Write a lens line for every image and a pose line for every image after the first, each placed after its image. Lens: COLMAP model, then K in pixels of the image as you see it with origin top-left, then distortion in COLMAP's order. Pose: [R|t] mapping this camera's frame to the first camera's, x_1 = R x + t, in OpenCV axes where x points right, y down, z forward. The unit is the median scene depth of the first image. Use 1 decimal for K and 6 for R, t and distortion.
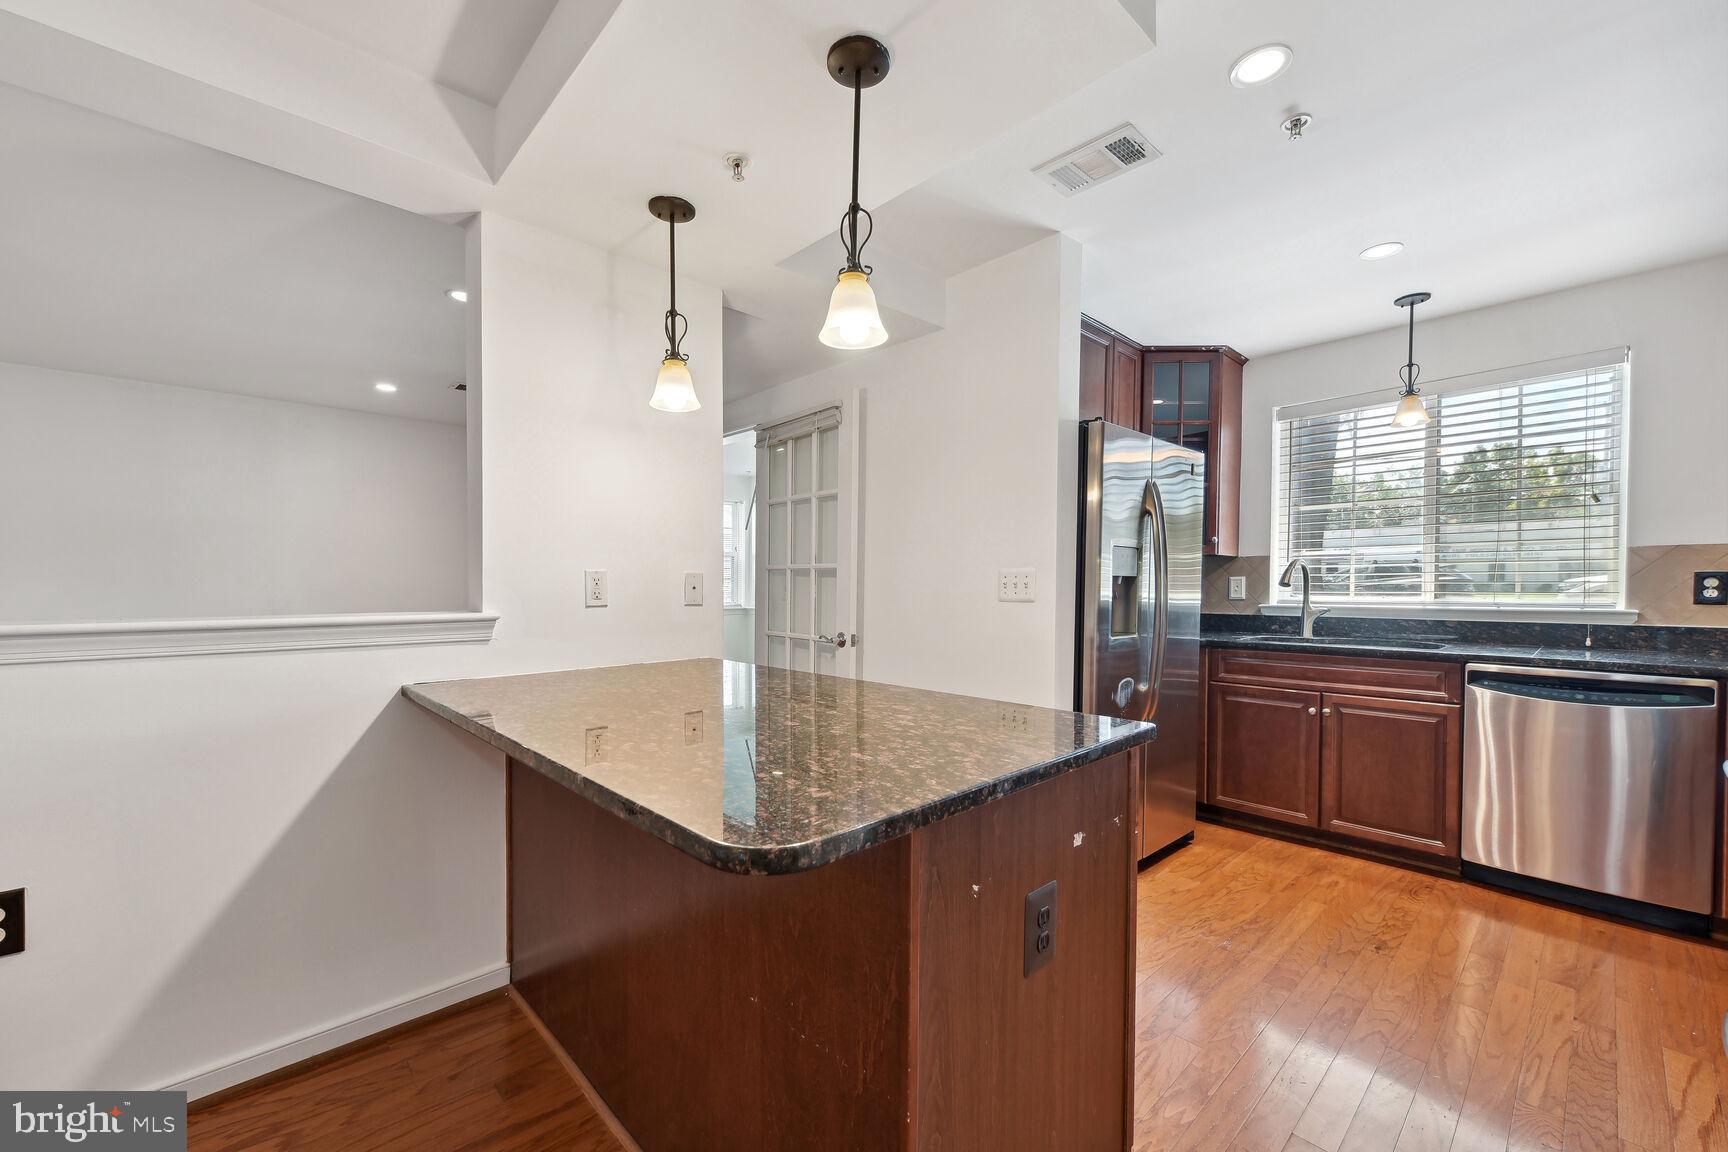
lens RADIAL K [[688.7, 0, 856.9], [0, 688.7, 595.5], [0, 0, 1]] dist [0.010754, -0.000042]
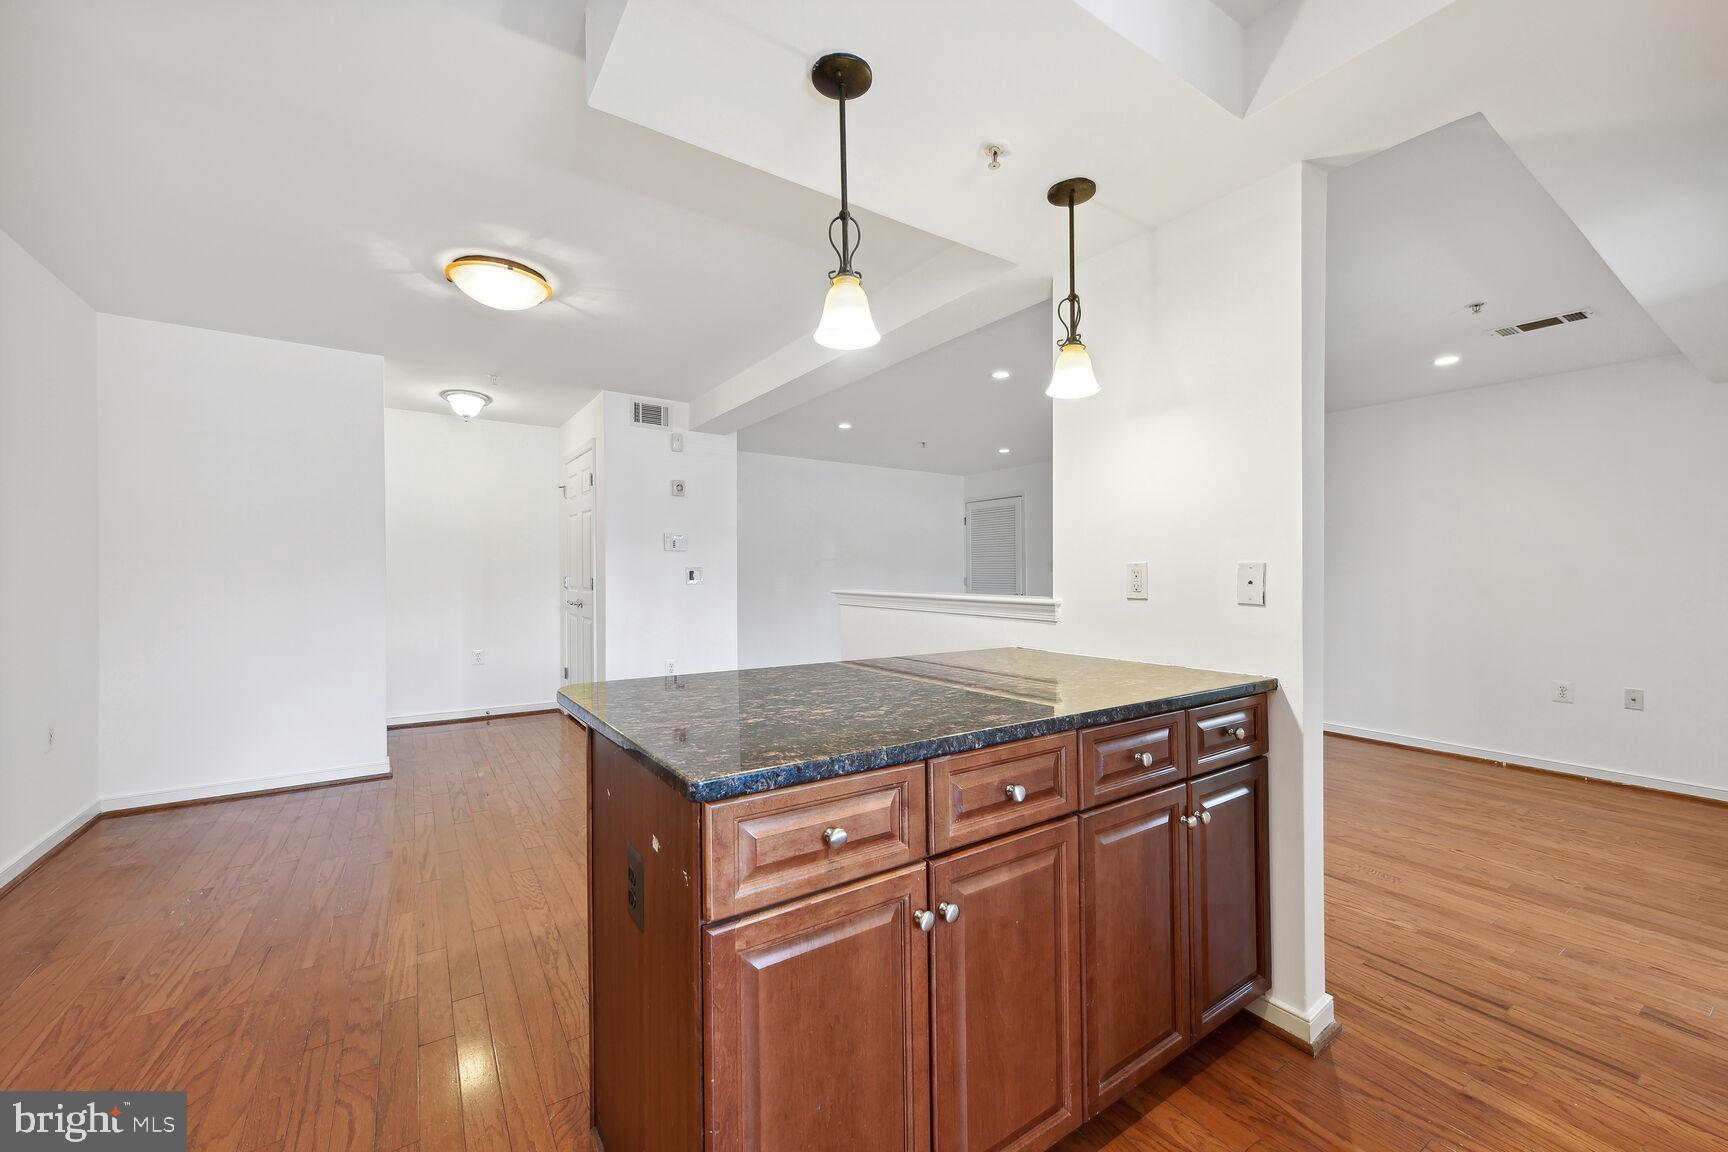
lens RADIAL K [[682.5, 0, 854.4], [0, 682.5, 572.4], [0, 0, 1]] dist [0.006276, 0.000004]
pose [[-0.161695, -0.002660, -0.986837, 0.469898], [-0.020050, 0.999799, 0.000591, -0.010028], [0.986637, 0.019881, -0.161716, 0.550214]]
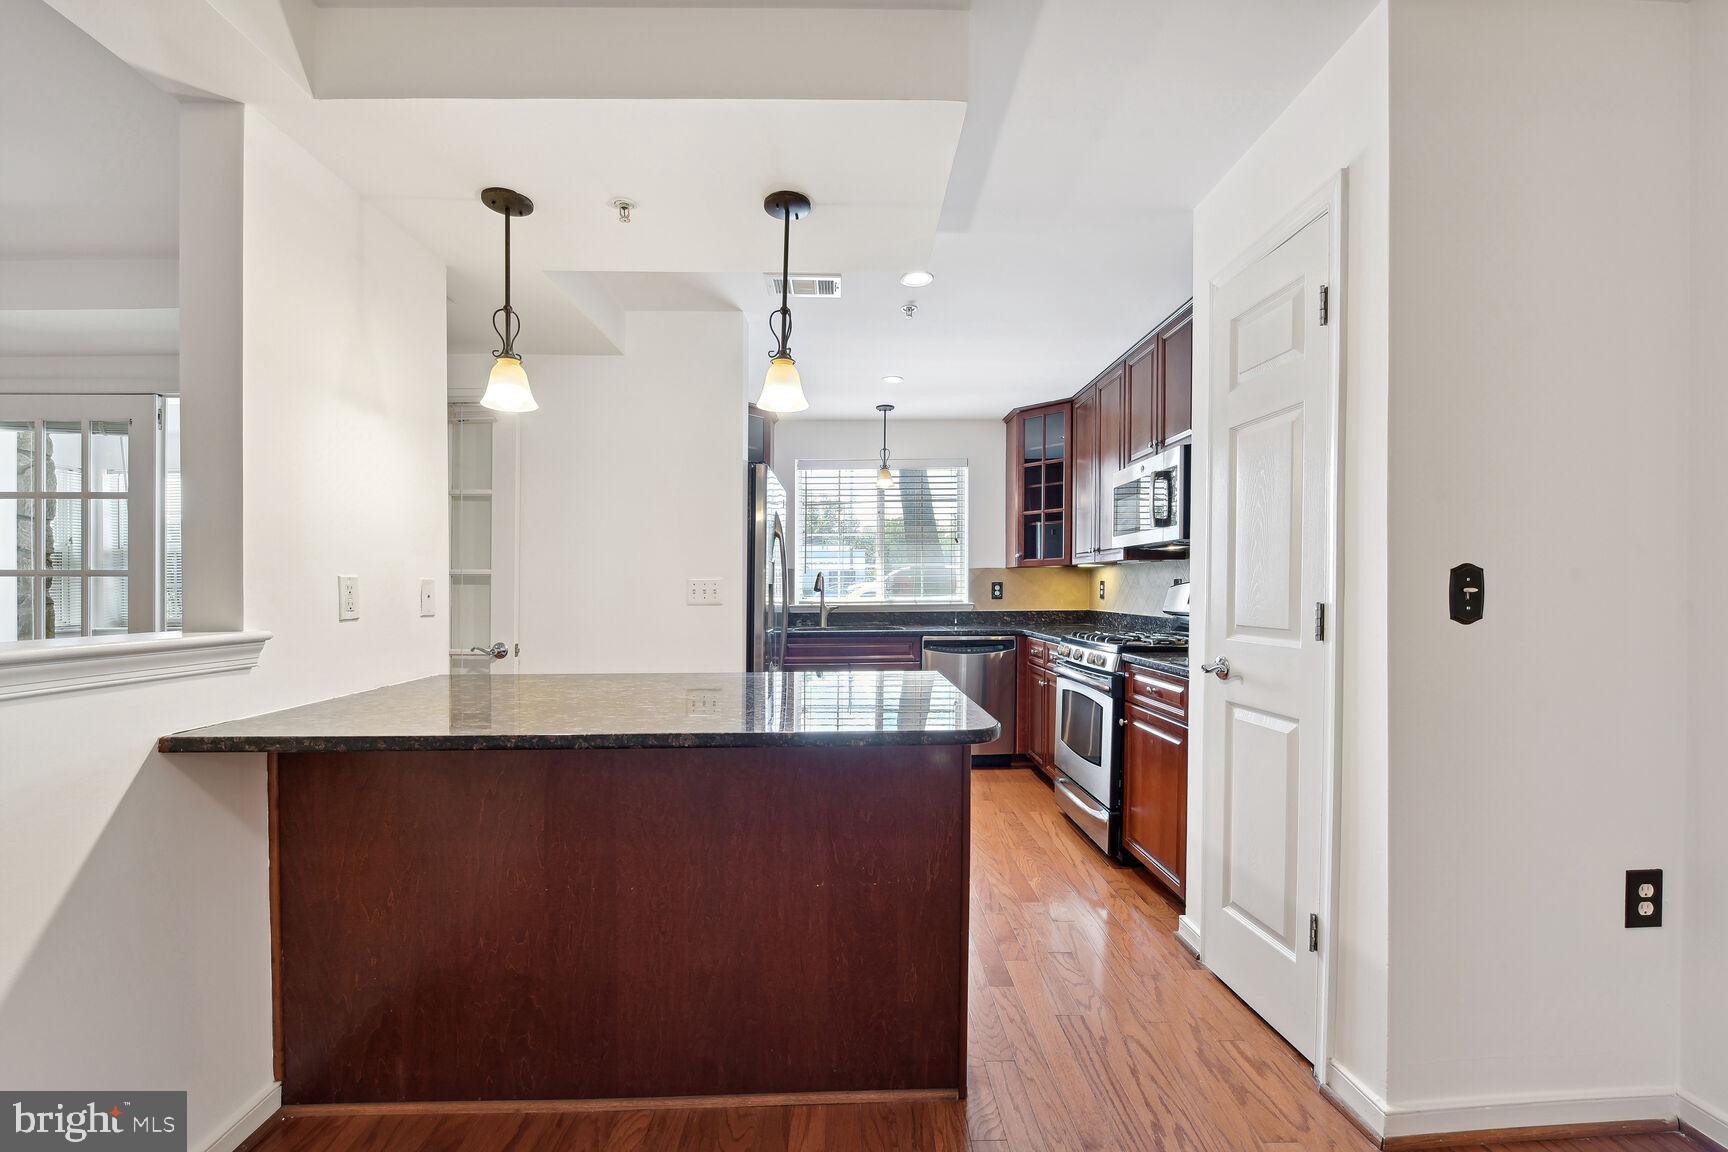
lens RADIAL K [[696.1, 0, 854.6], [0, 696.1, 600.8], [0, 0, 1]] dist [-0.013368, -0.000020]
pose [[0.670375, -0.016548, 0.741838, -0.422314], [0.017465, 0.999826, 0.006521, -0.001427], [-0.741817, 0.008585, 0.670547, 0.000922]]
